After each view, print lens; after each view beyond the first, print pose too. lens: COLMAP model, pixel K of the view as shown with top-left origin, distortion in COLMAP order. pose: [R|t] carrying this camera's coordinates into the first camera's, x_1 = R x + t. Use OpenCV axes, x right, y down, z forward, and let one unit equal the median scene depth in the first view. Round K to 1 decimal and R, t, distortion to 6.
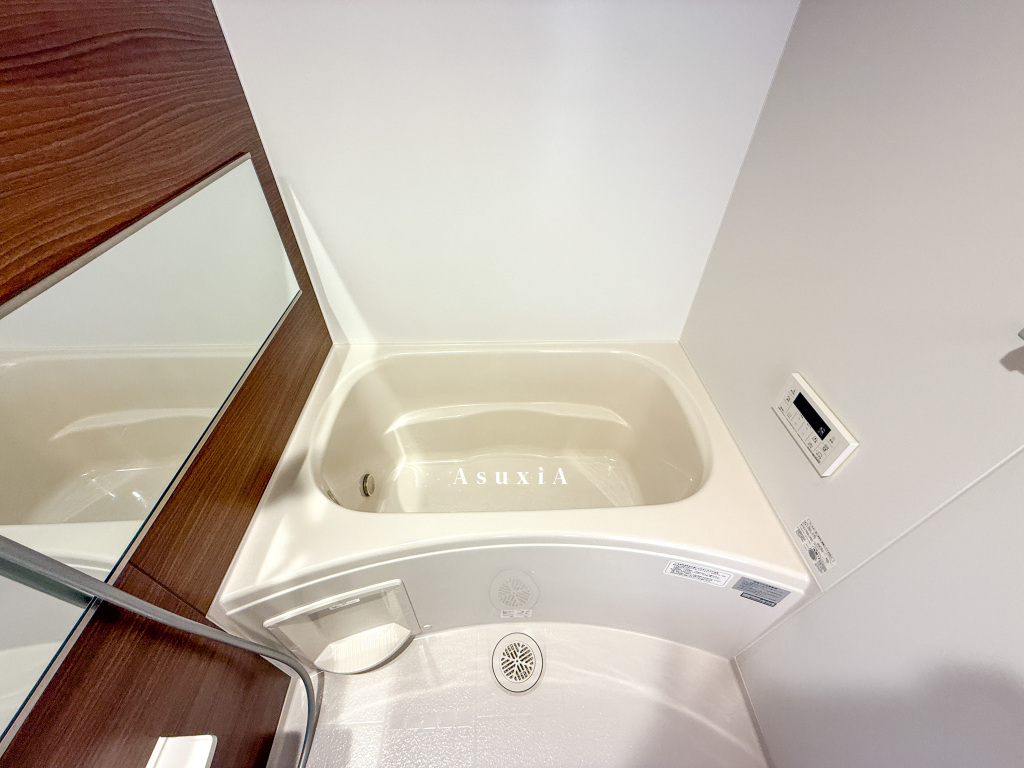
lens RADIAL K [[406.8, 0, 510.6], [0, 406.8, 383.4], [0, 0, 1]] dist [-0.000168, -0.000234]
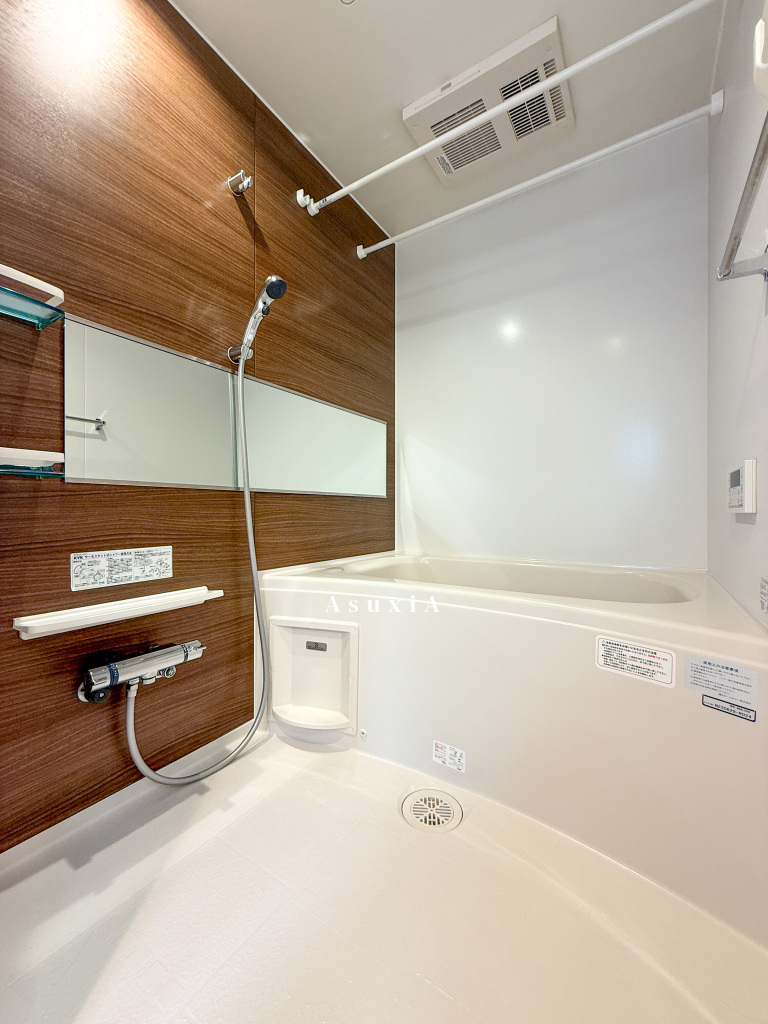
lens RADIAL K [[406.8, 0, 384.3], [0, 406.8, 513.2], [0, 0, 1]] dist [-0.000168, -0.000234]
pose [[0.819316, -0.010657, -0.573243, 0.469438], [-0.379893, 0.738758, -0.556702, 0.818880], [0.429420, 0.673886, 0.601228, 0.048969]]
